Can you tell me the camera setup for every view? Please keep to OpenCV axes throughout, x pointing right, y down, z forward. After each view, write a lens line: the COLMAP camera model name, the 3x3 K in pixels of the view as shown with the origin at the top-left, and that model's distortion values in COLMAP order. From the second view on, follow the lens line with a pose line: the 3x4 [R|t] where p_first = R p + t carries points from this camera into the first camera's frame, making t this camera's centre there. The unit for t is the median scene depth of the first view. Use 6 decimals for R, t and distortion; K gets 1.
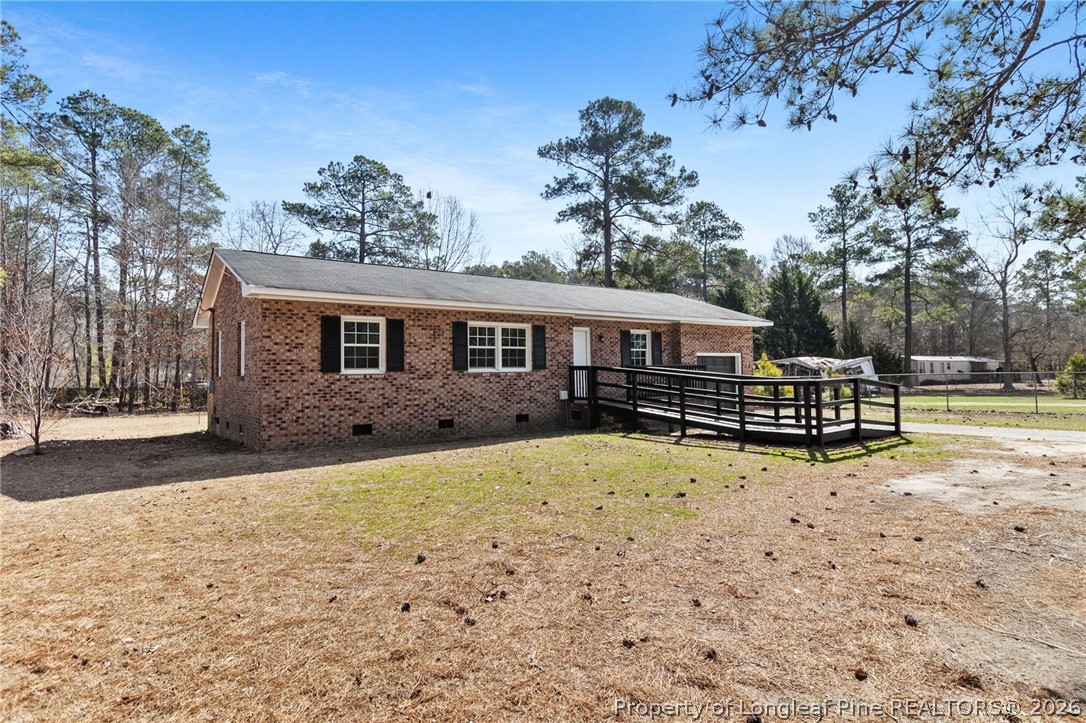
lens RADIAL K [[518.6, 0, 547.6], [0, 518.6, 346.5], [0, 0, 1]] dist [-0.003365, -0.001224]
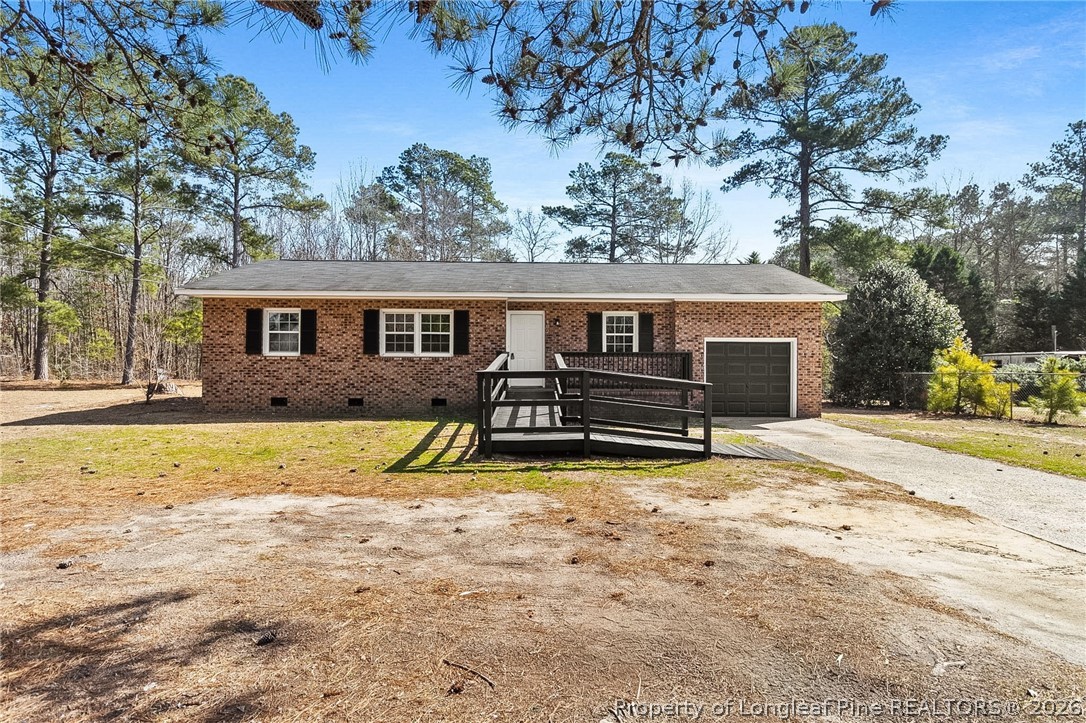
lens RADIAL K [[518.6, 0, 547.6], [0, 518.6, 346.5], [0, 0, 1]] dist [-0.003365, -0.001224]
pose [[0.848696, 0.005022, -0.528857, 0.677431], [0.008395, 0.999701, 0.022966, 0.007148], [0.528814, -0.023931, 0.848400, 0.254709]]
